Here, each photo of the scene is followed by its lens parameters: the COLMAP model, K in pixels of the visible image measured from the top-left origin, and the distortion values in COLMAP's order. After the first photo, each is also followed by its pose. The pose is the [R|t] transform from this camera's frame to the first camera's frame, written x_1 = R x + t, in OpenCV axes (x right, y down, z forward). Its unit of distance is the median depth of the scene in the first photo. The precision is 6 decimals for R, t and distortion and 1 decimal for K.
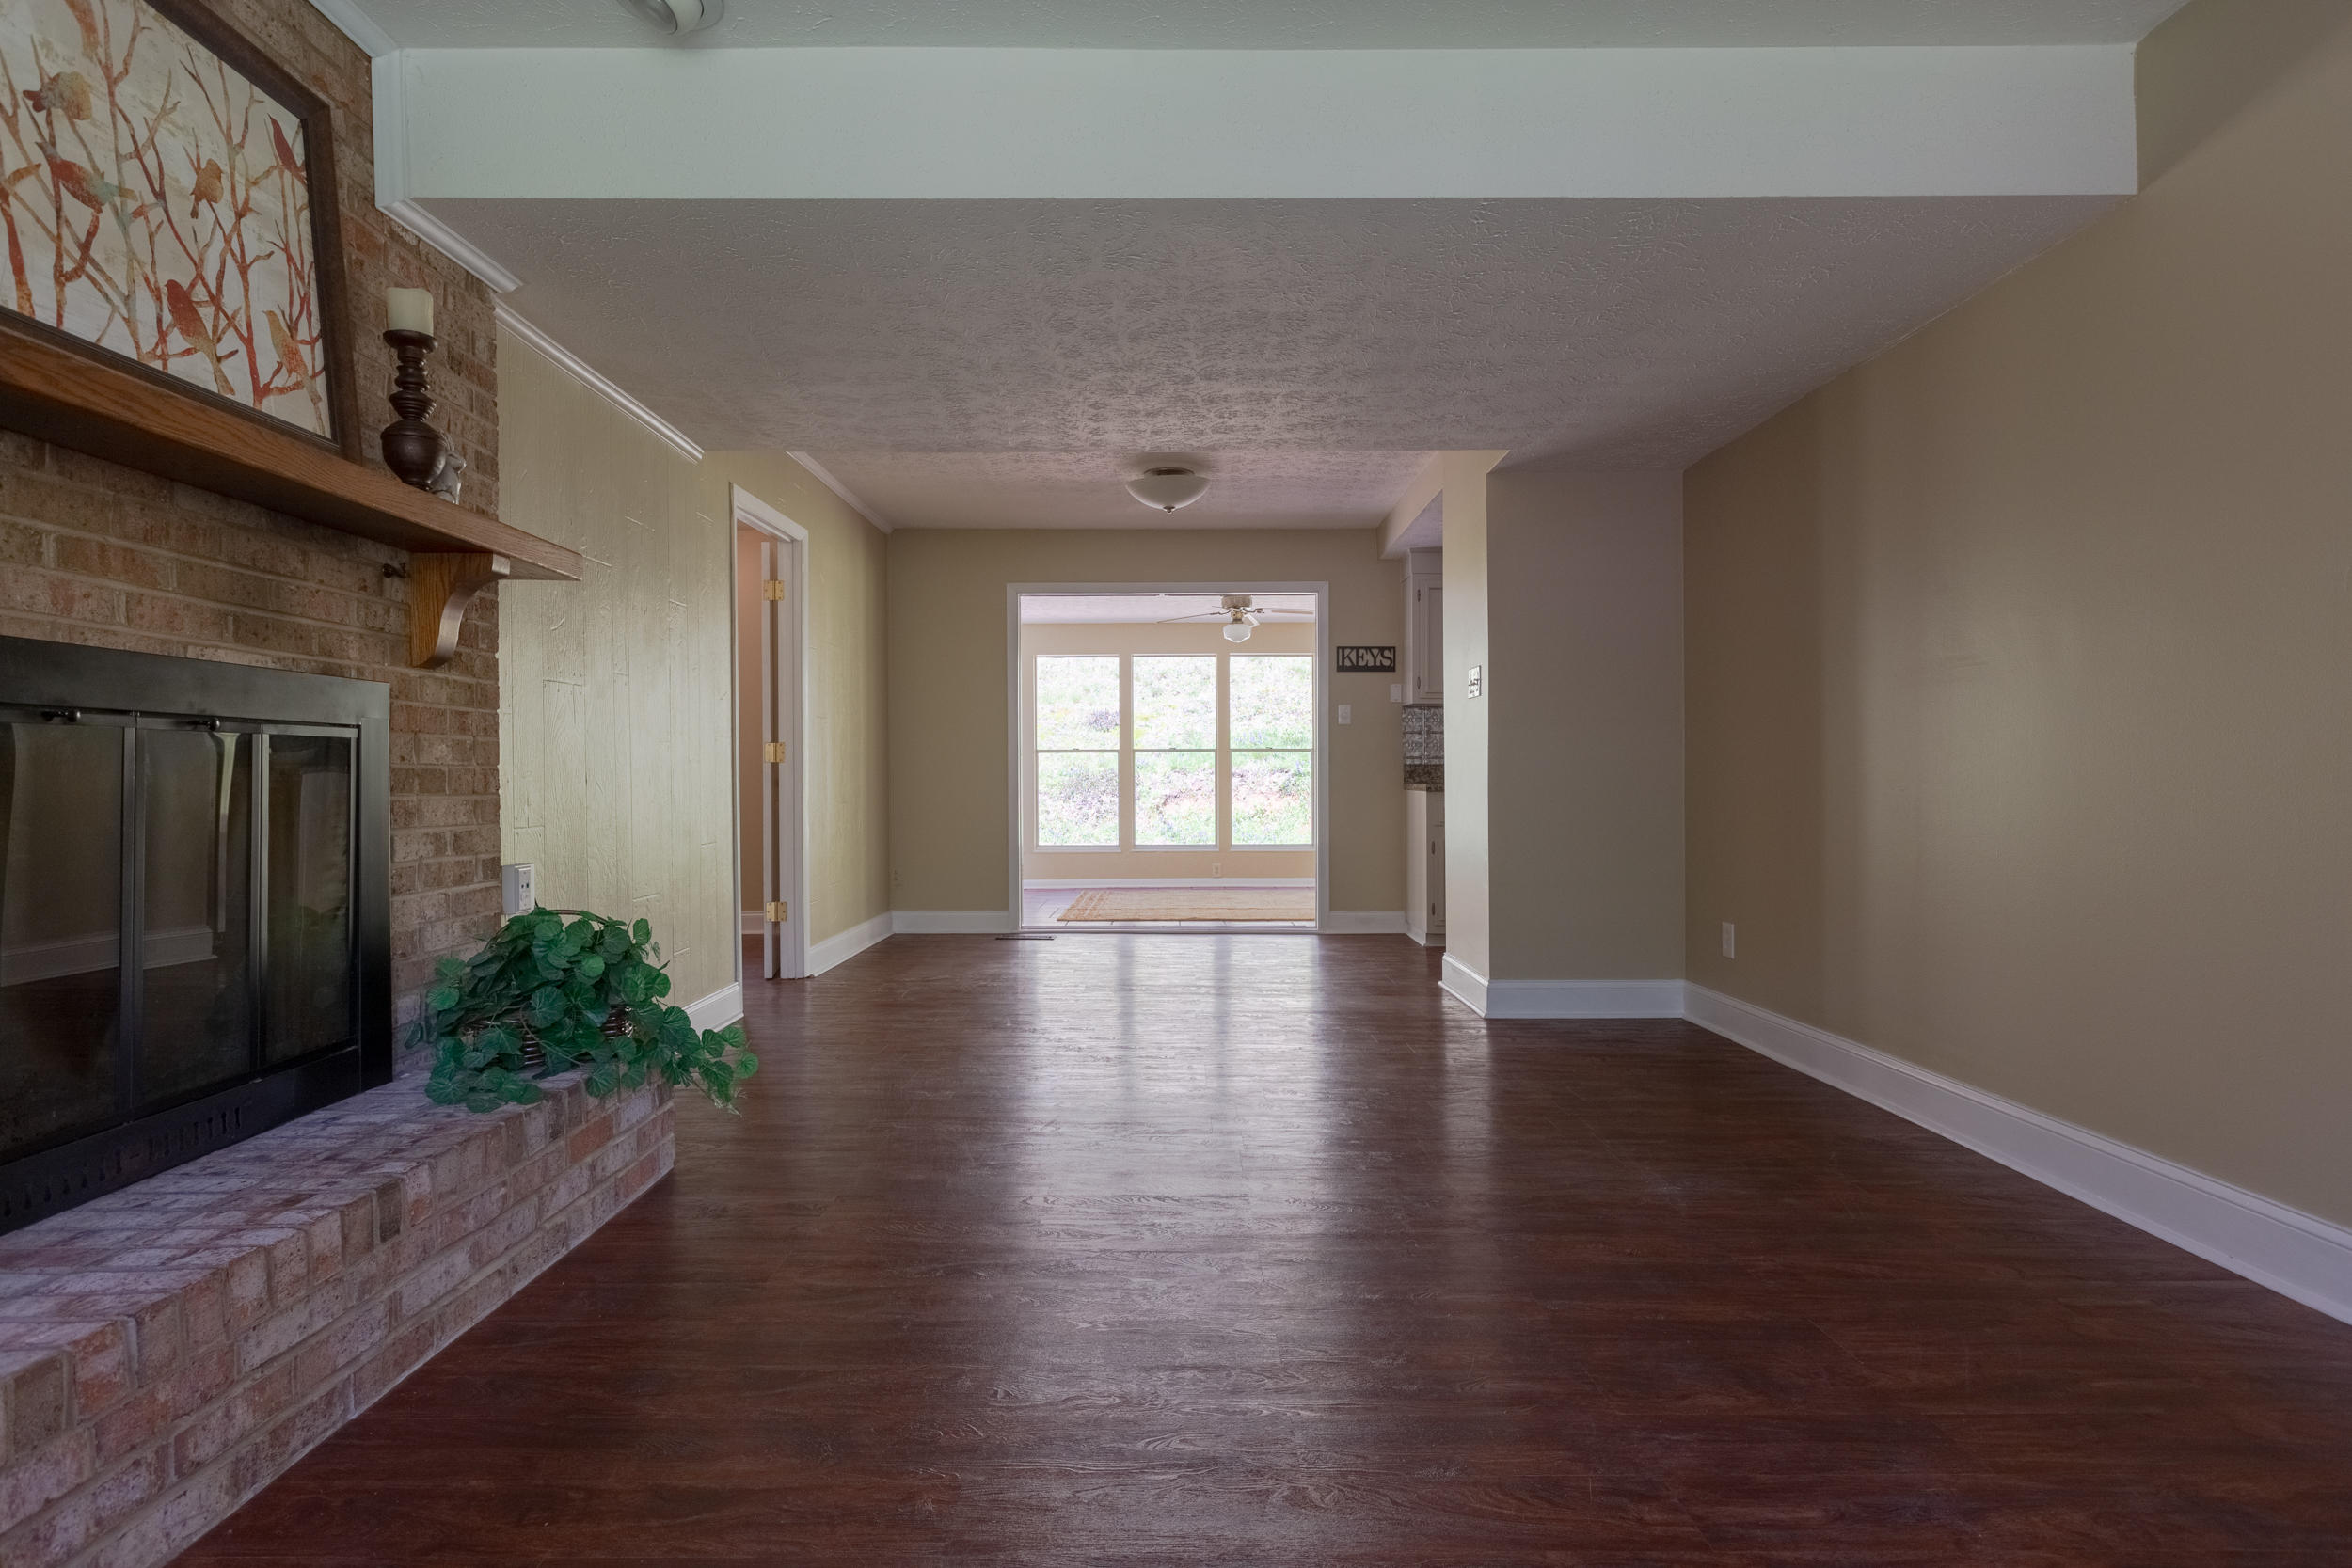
lens RADIAL K [[1188.0, 0, 1187.2], [0, 1188.0, 788.3], [0, 0, 1]] dist [0.001753, -0.000766]
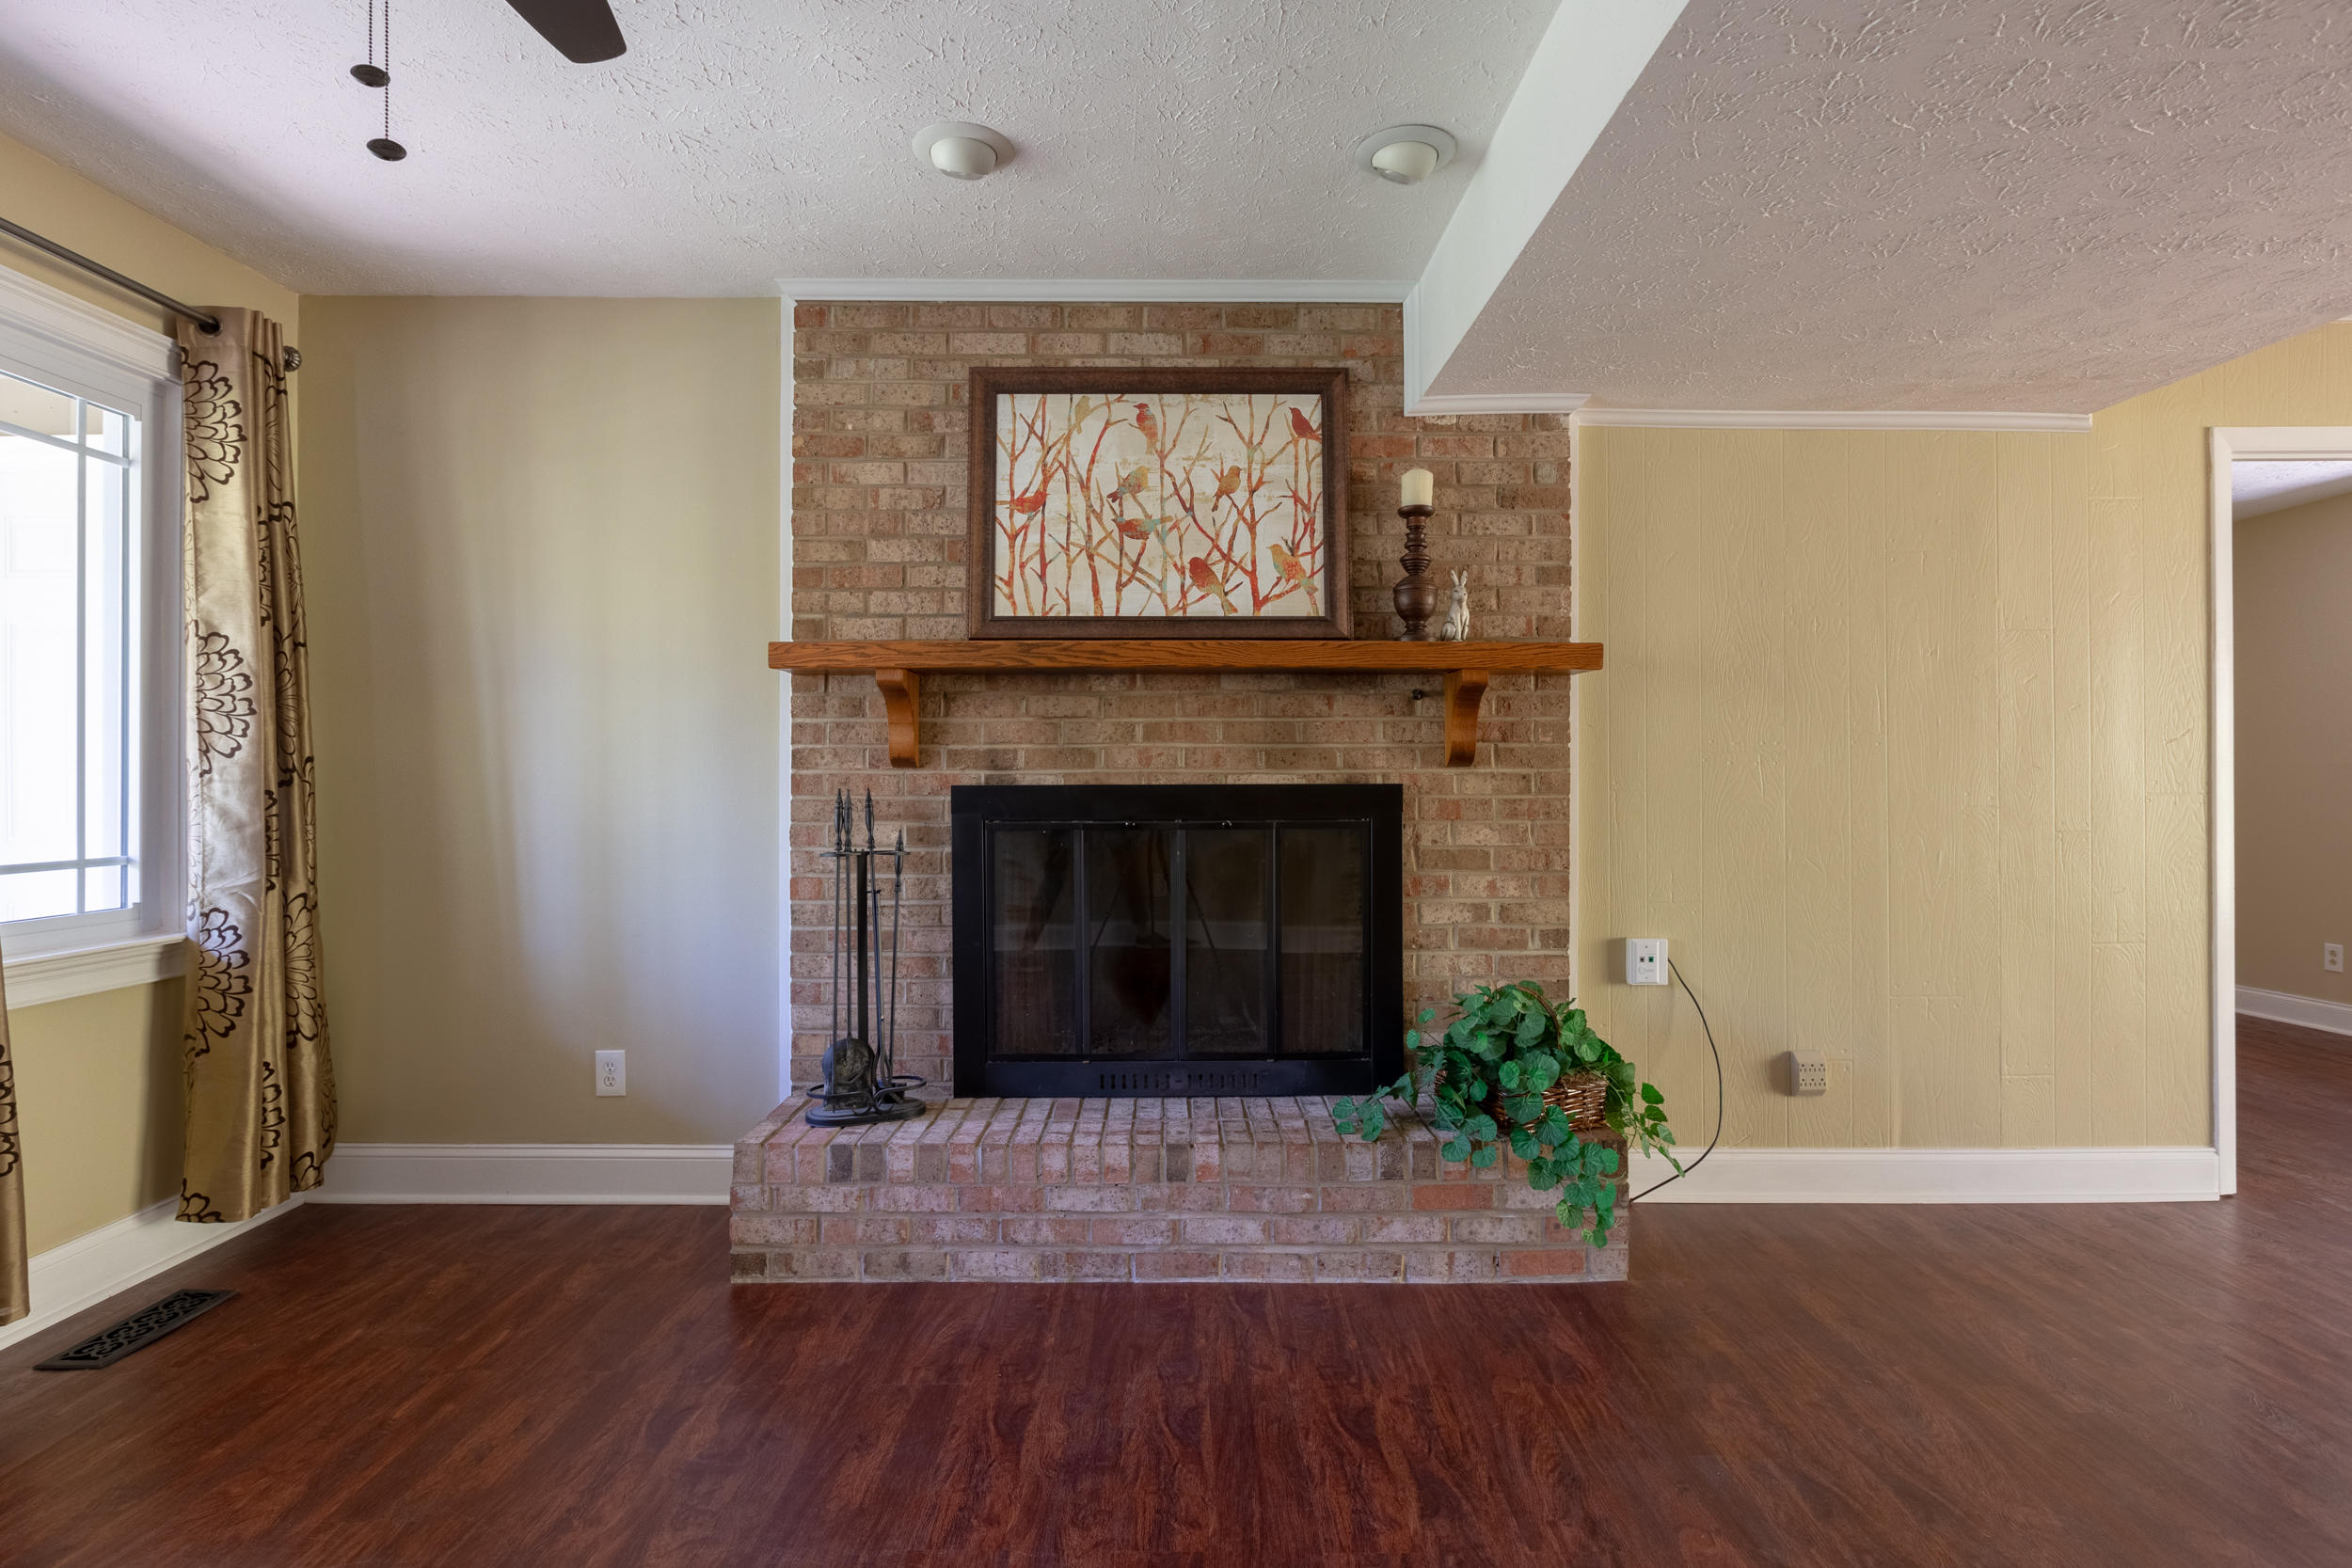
lens RADIAL K [[1170.2, 0, 1170.8], [0, 1170.2, 777.4], [0, 0, 1]] dist [-0.006937, 0.000270]
pose [[-0.019640, 0.002798, -0.999803, 0.609806], [-0.005690, 0.999980, 0.002910, -0.100423], [0.999791, 0.005746, -0.019624, 0.792128]]
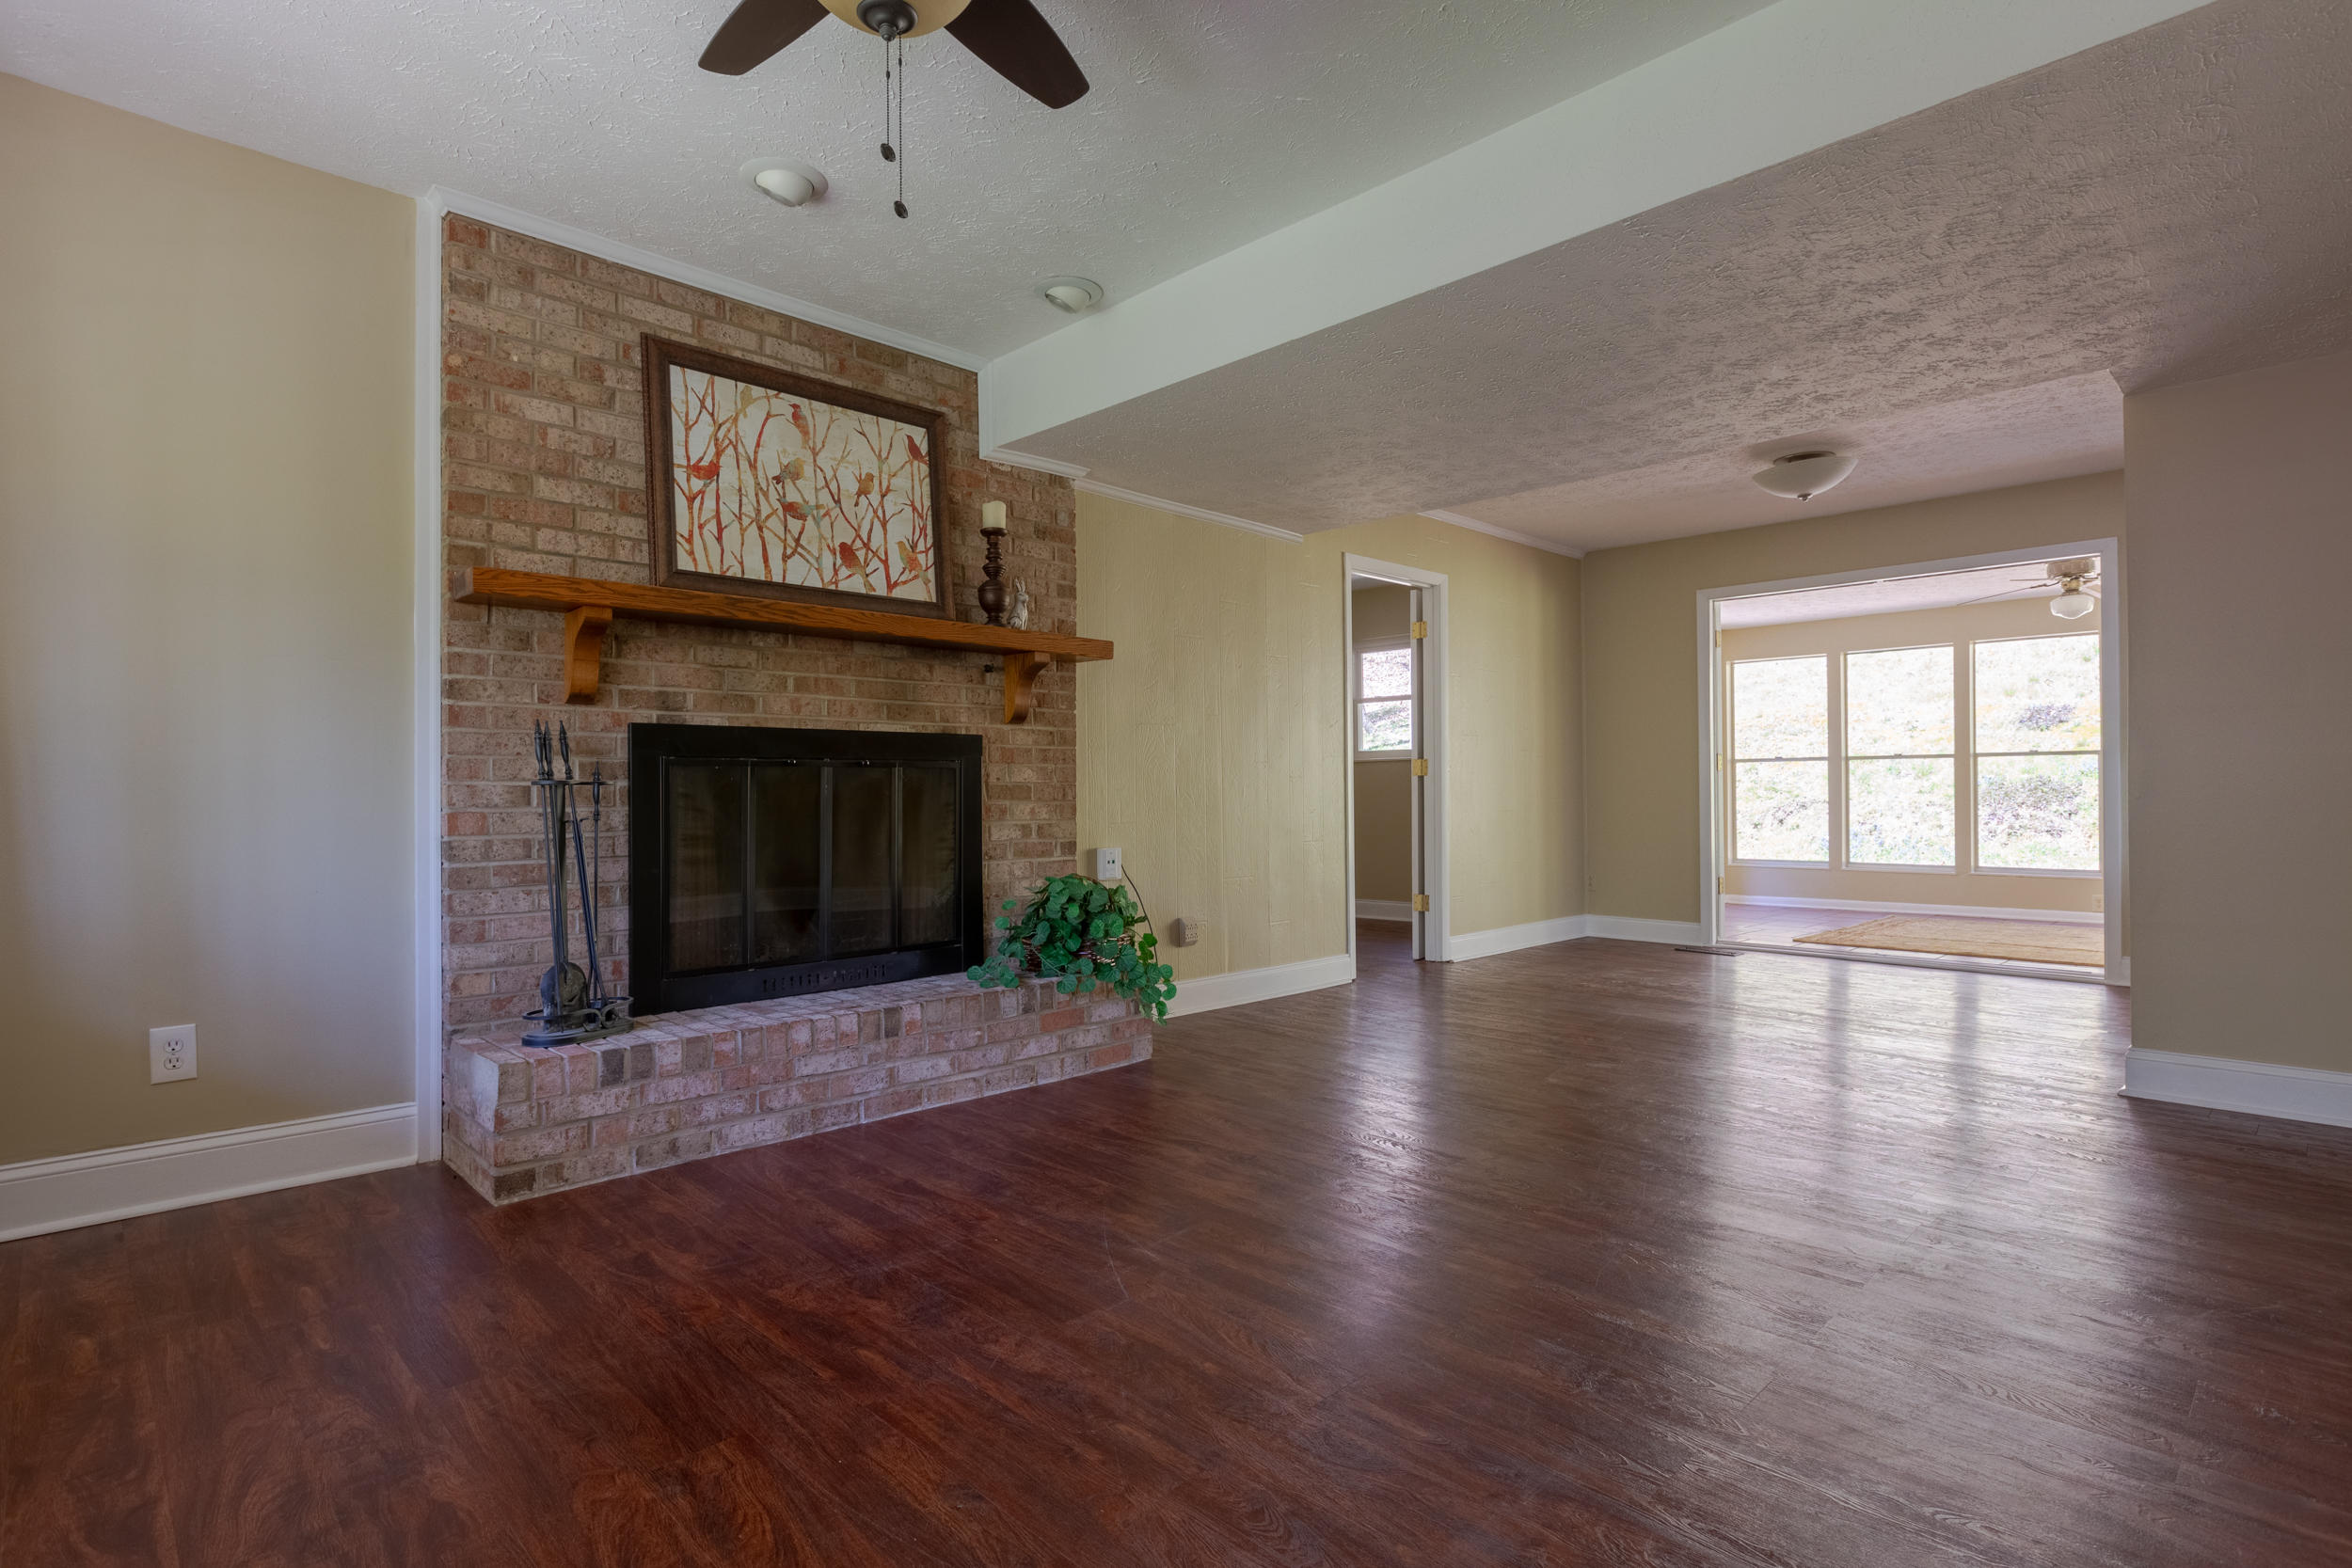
lens RADIAL K [[1188.0, 0, 1173.5], [0, 1188.0, 789.9], [0, 0, 1]] dist [0.001753, -0.000766]
pose [[0.689919, -0.002577, -0.723882, 0.770041], [-0.002777, 0.999977, -0.006207, -0.000335], [0.723881, 0.006292, 0.689896, 0.022307]]
